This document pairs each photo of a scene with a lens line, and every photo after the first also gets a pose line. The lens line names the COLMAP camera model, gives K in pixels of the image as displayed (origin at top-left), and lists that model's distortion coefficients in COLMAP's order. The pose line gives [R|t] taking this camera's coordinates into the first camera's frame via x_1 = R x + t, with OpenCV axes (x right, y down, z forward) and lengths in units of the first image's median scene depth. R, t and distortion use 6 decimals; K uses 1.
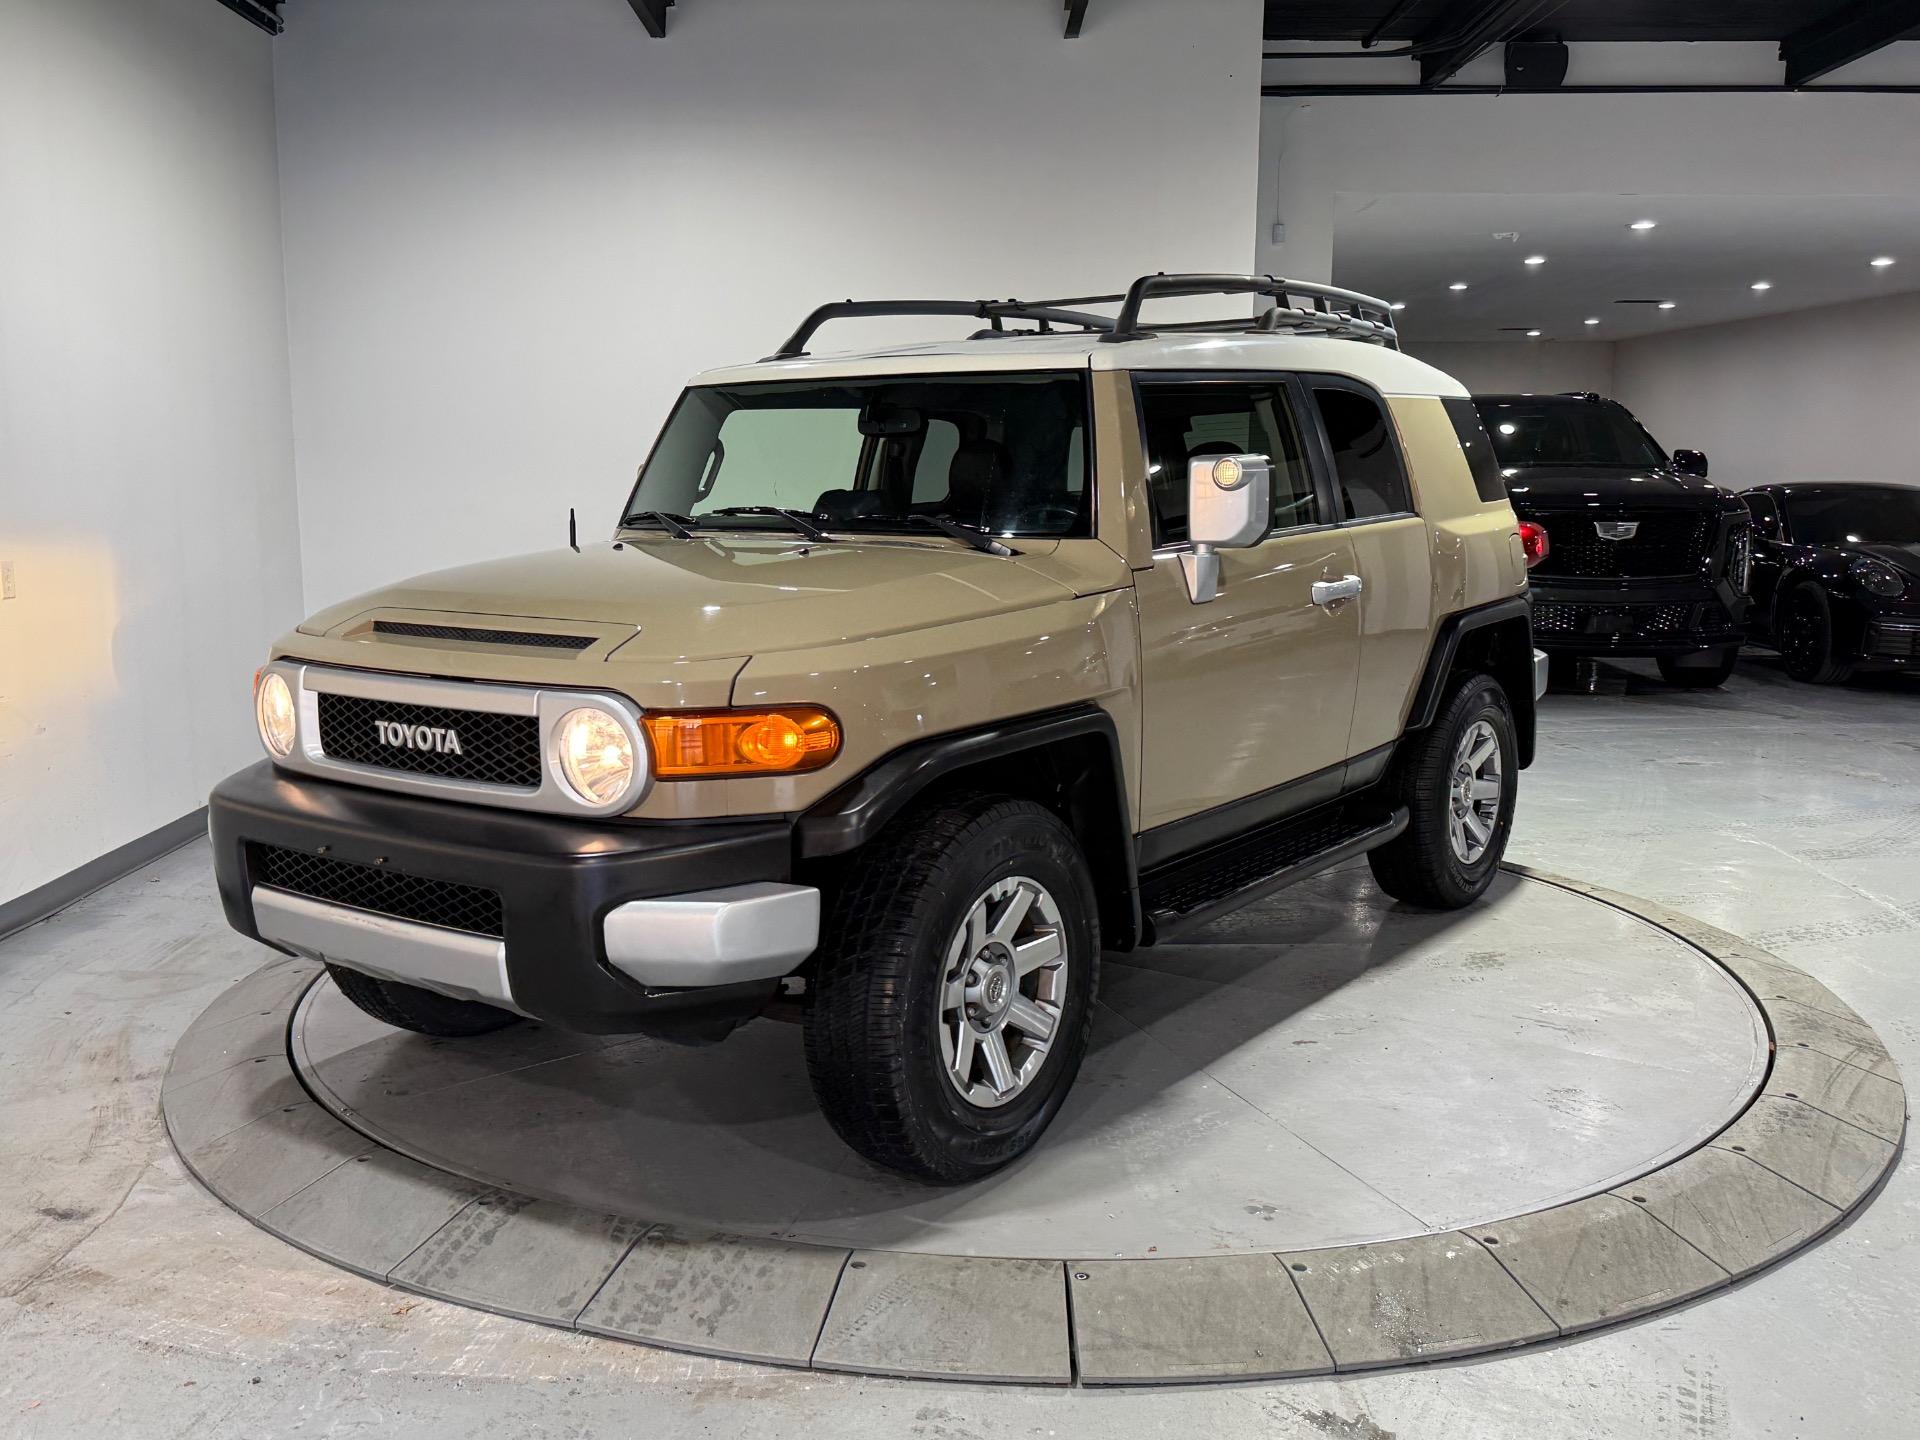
lens RADIAL K [[1812.6, 0, 955.3], [0, 1812.6, 742.3], [0, 0, 1]] dist [-0.016779, -0.013304]
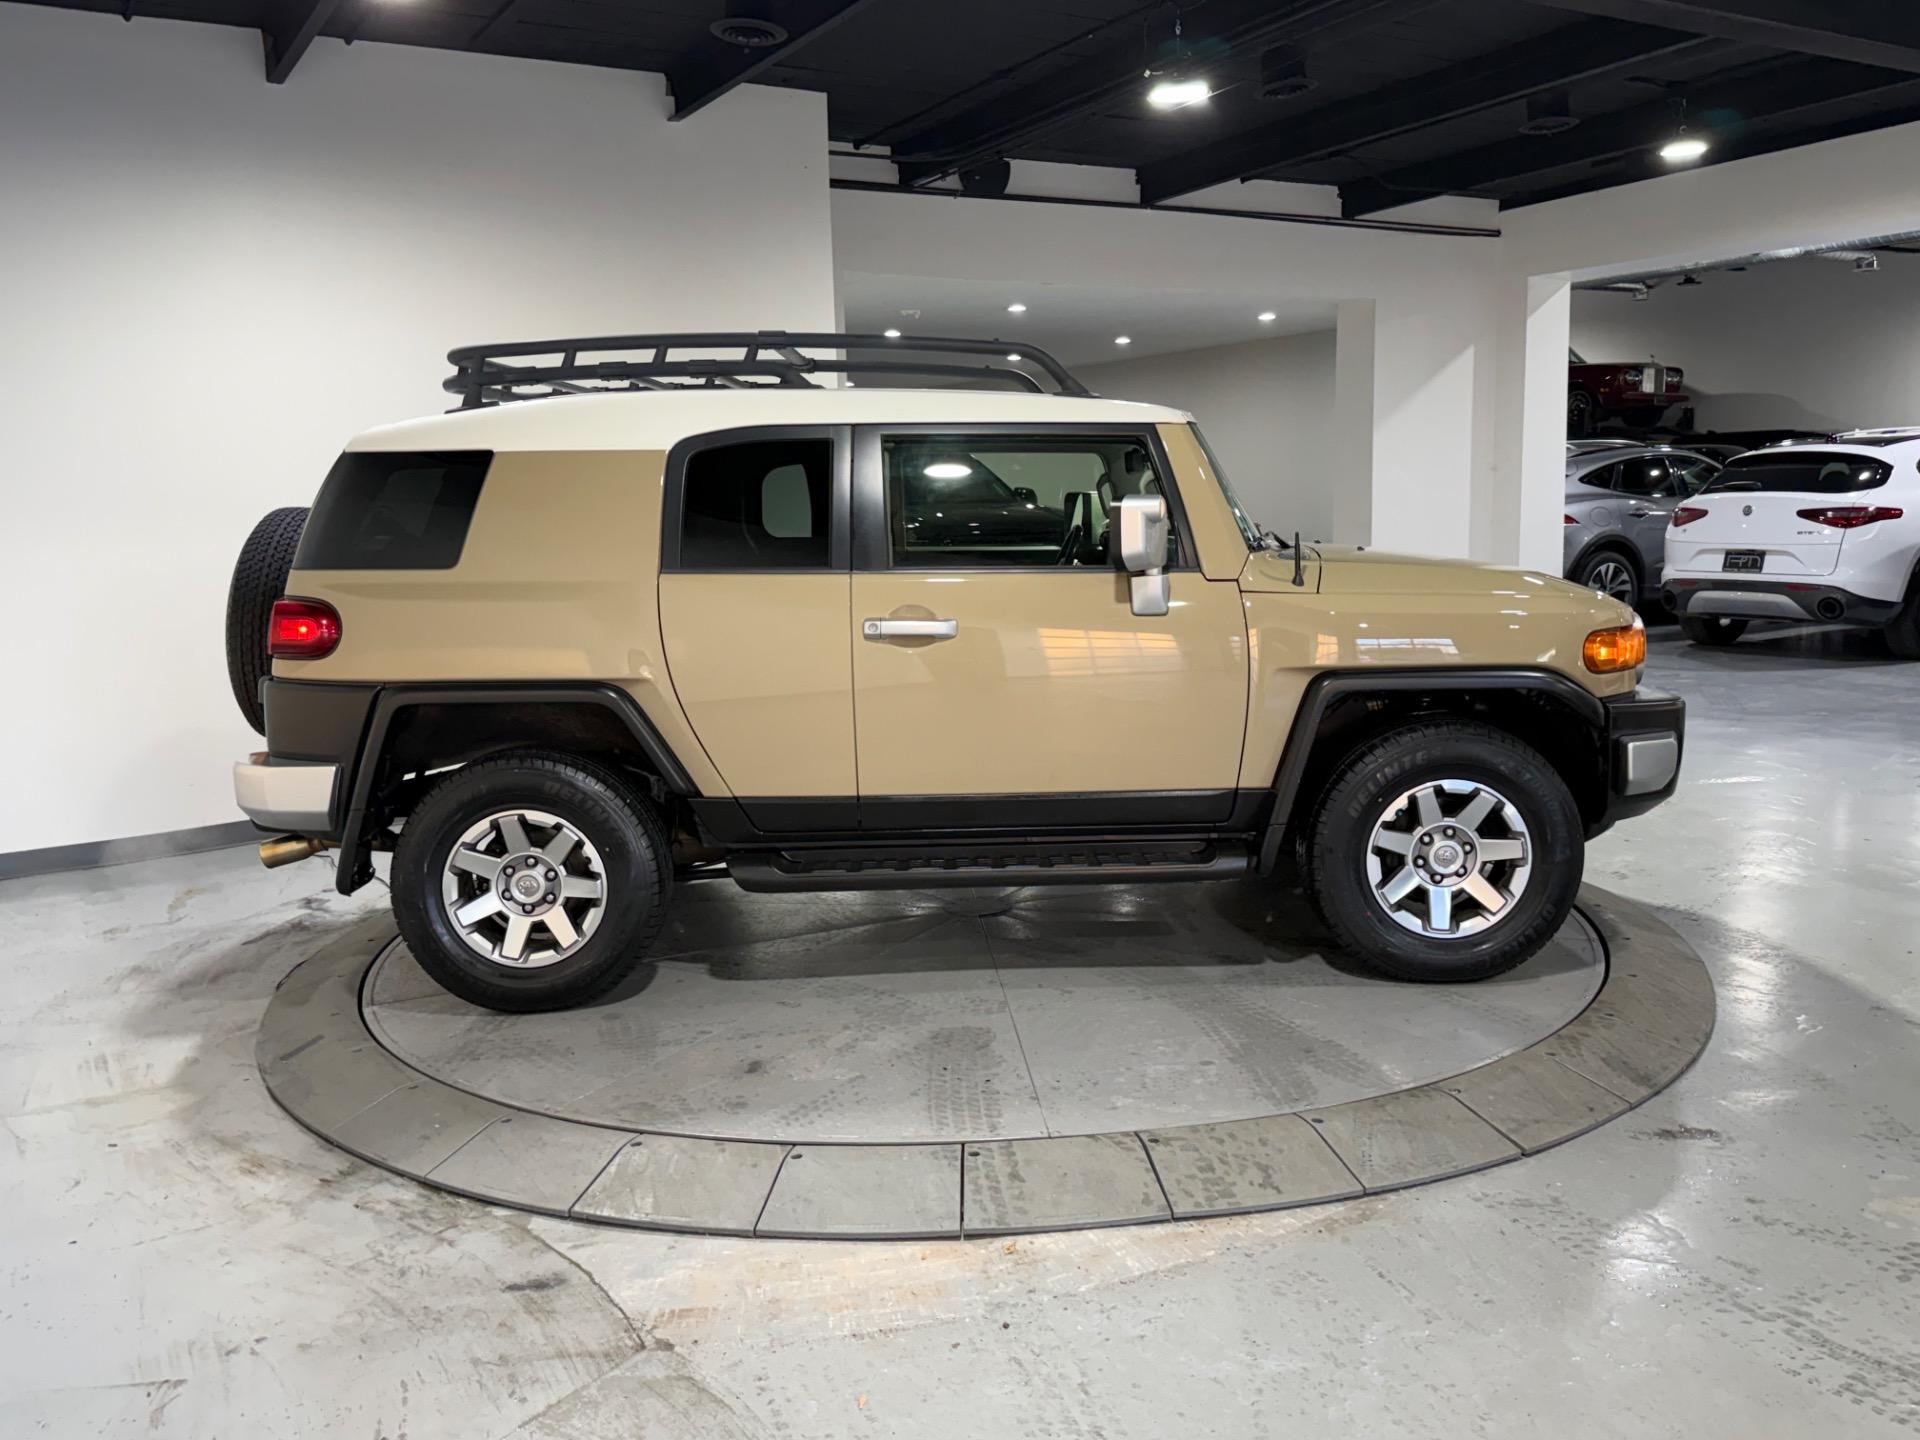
lens RADIAL K [[1700.2, 0, 943.3], [0, 1700.2, 724.9], [0, 0, 1]] dist [0.021630, -0.070971]
pose [[0.847682, -0.090348, 0.522755, -0.524177], [0.102770, 0.994691, 0.005265, -0.014059], [-0.520455, 0.049260, 0.852467, 0.056280]]
